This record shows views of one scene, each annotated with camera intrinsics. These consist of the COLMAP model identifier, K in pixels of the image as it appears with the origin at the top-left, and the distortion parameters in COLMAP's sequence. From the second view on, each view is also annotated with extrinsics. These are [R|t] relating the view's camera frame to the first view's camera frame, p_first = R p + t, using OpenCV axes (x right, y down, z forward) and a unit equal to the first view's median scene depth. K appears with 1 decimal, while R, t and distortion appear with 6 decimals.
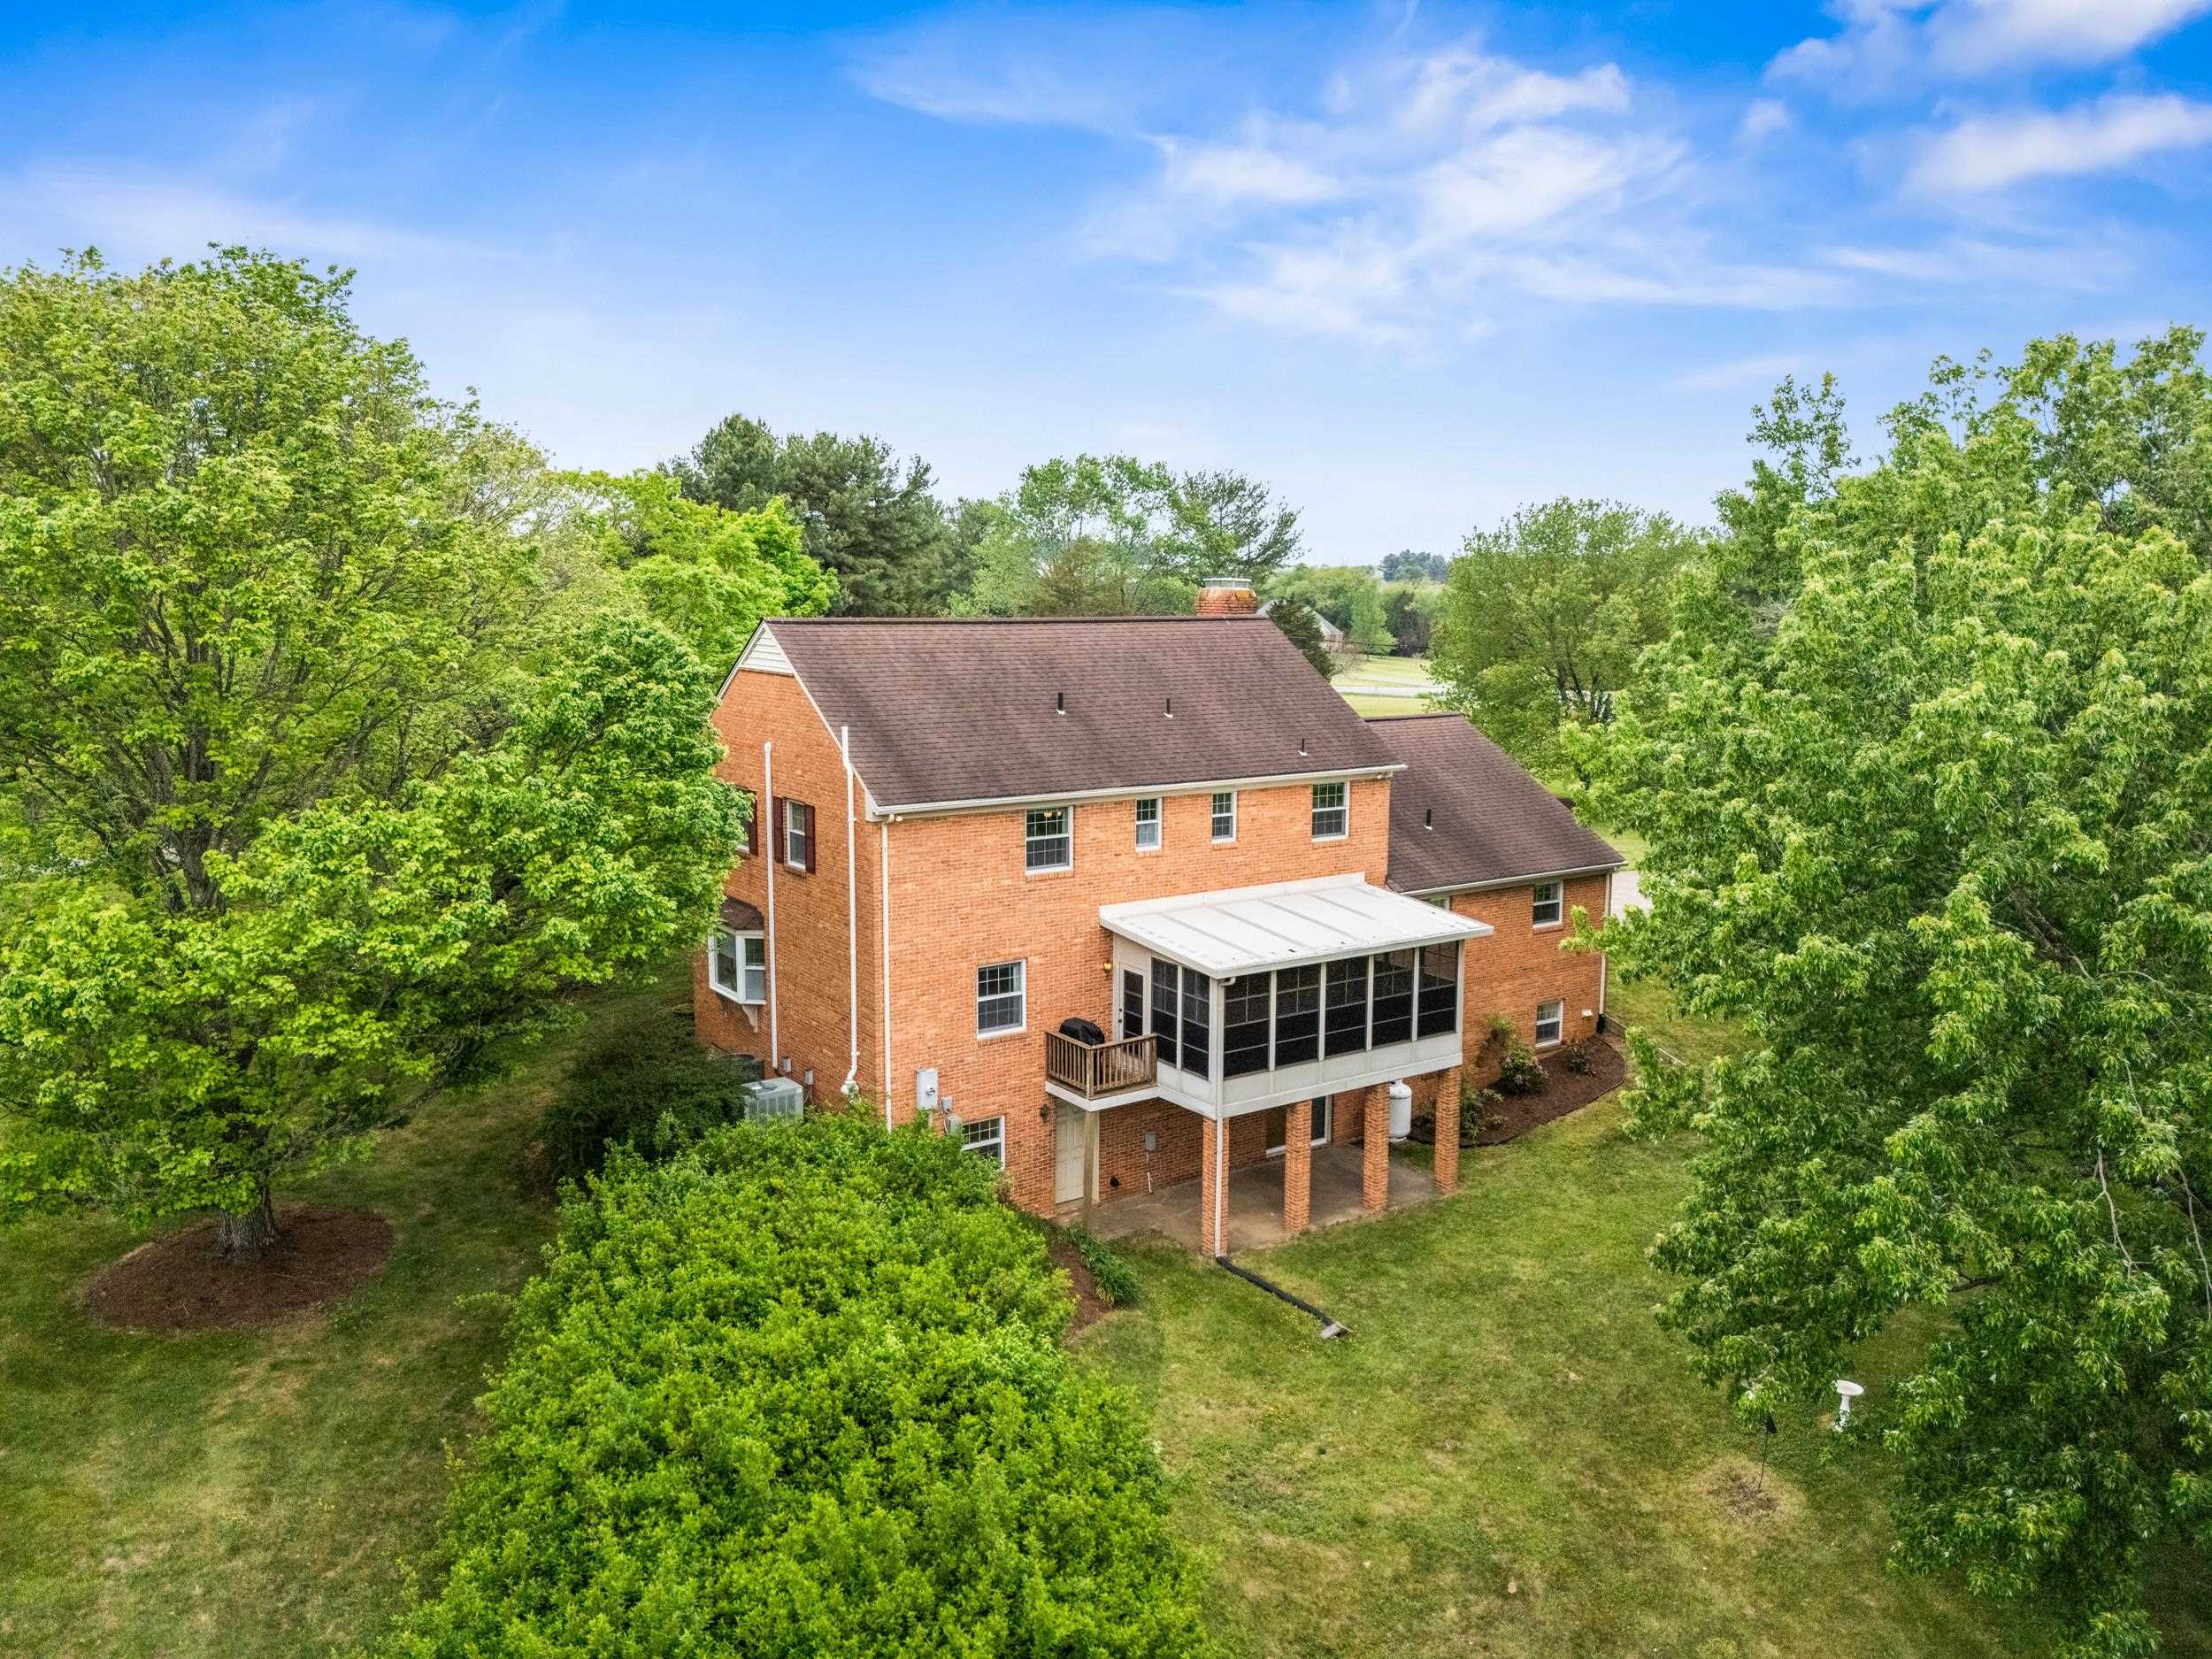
lens RADIAL K [[1686.0, 0, 1069.5], [0, 1686.0, 796.1], [0, 0, 1]] dist [0.049786, -0.041347]
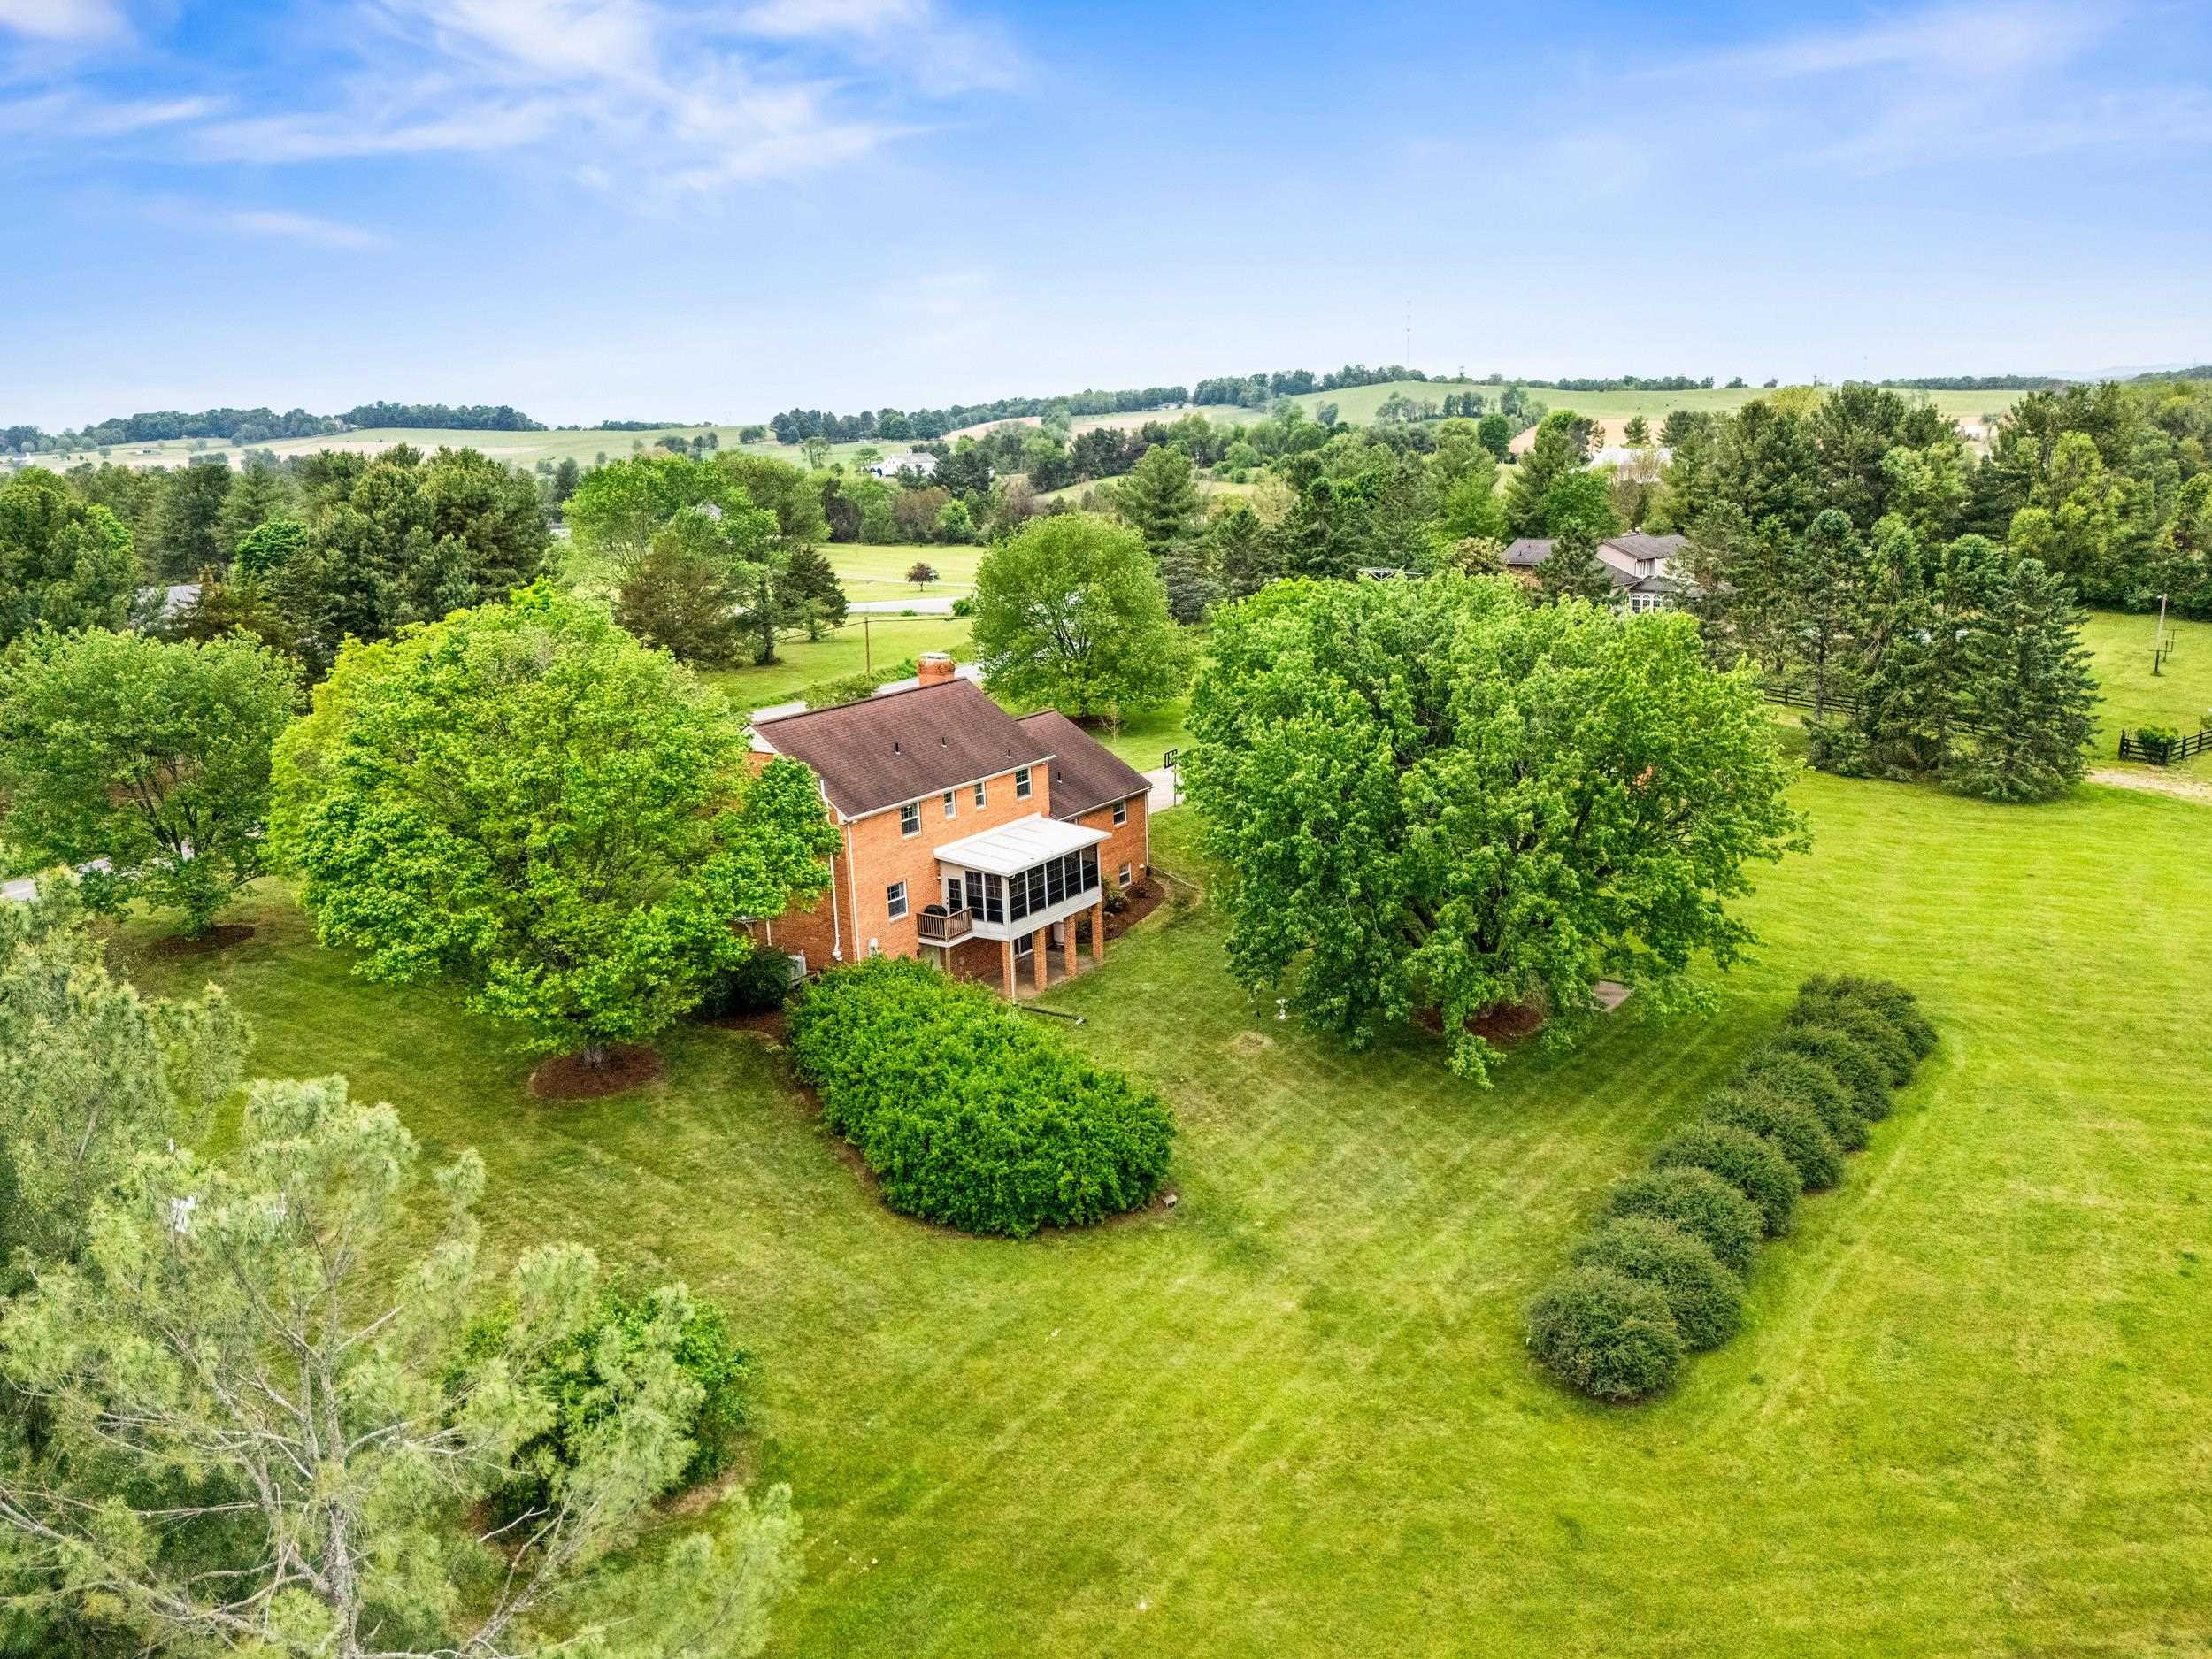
lens RADIAL K [[1686.0, 0, 1109.9], [0, 1686.0, 829.5], [0, 0, 1]] dist [0.049786, -0.041347]
pose [[0.931158, -0.125709, 0.342259, -0.491415], [0.092015, 0.989322, 0.113032, -0.172954], [-0.352814, -0.073757, 0.932782, -0.993958]]
